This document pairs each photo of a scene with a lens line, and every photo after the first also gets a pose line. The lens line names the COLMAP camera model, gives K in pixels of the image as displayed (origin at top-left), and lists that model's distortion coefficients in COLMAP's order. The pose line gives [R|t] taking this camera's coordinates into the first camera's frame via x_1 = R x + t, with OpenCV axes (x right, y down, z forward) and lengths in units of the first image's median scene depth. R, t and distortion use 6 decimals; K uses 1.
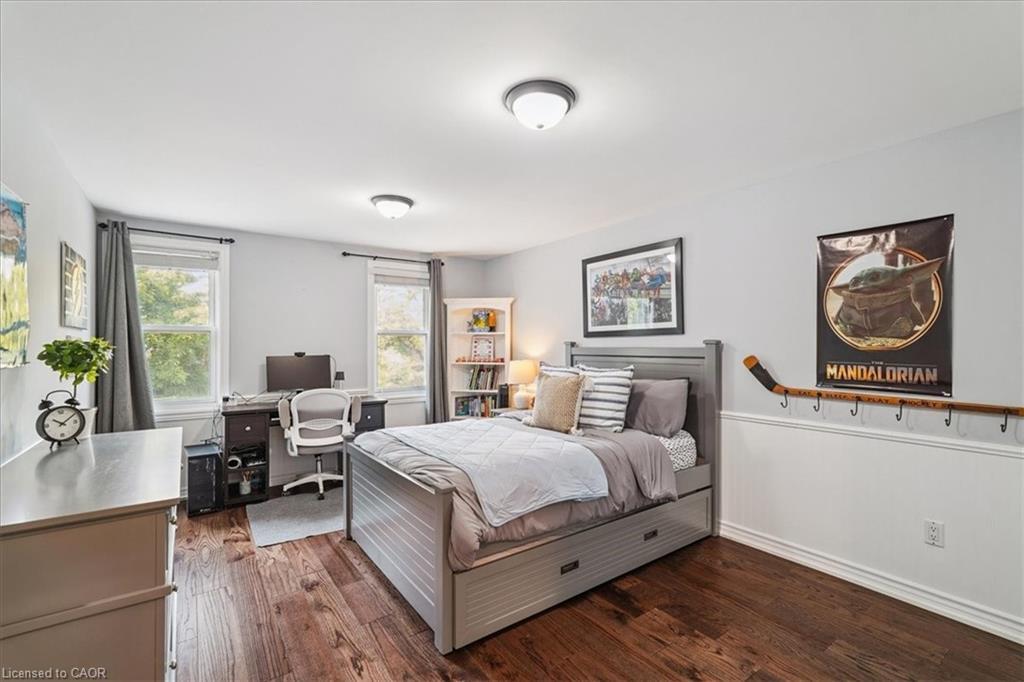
lens RADIAL K [[452.5, 0, 509.3], [0, 452.5, 339.8], [0, 0, 1]] dist [-0.023615, 0.009900]
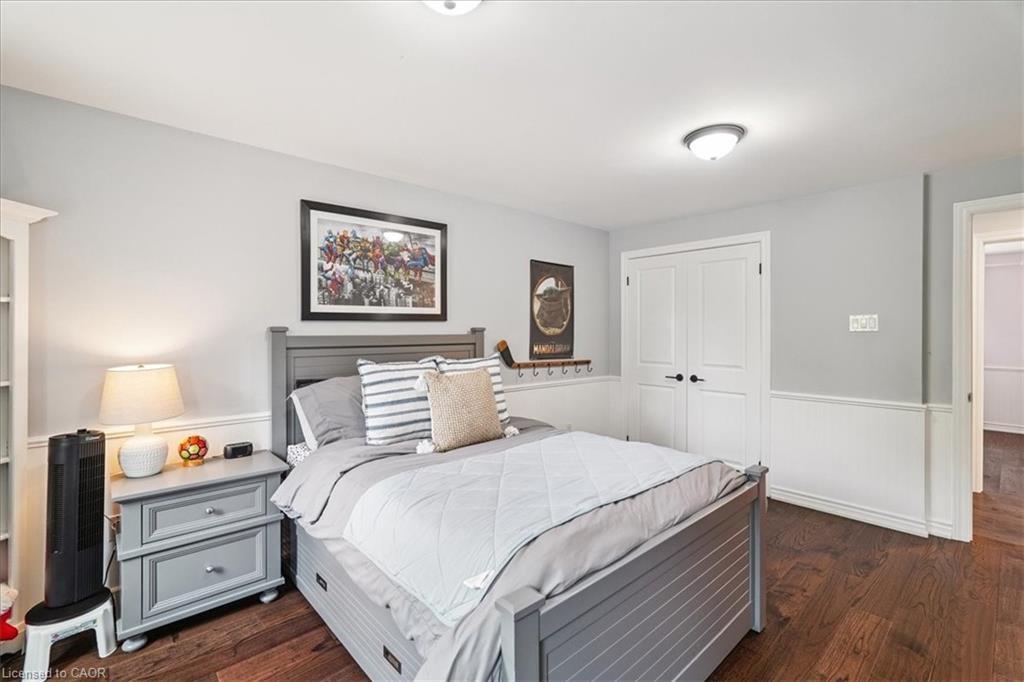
lens RADIAL K [[452.5, 0, 509.3], [0, 452.5, 339.8], [0, 0, 1]] dist [-0.023615, 0.009900]
pose [[-0.104197, -0.012260, 0.994481, -0.614551], [-0.008071, 0.999902, 0.011481, 0.015550], [-0.994524, -0.006830, -0.104286, 0.938014]]
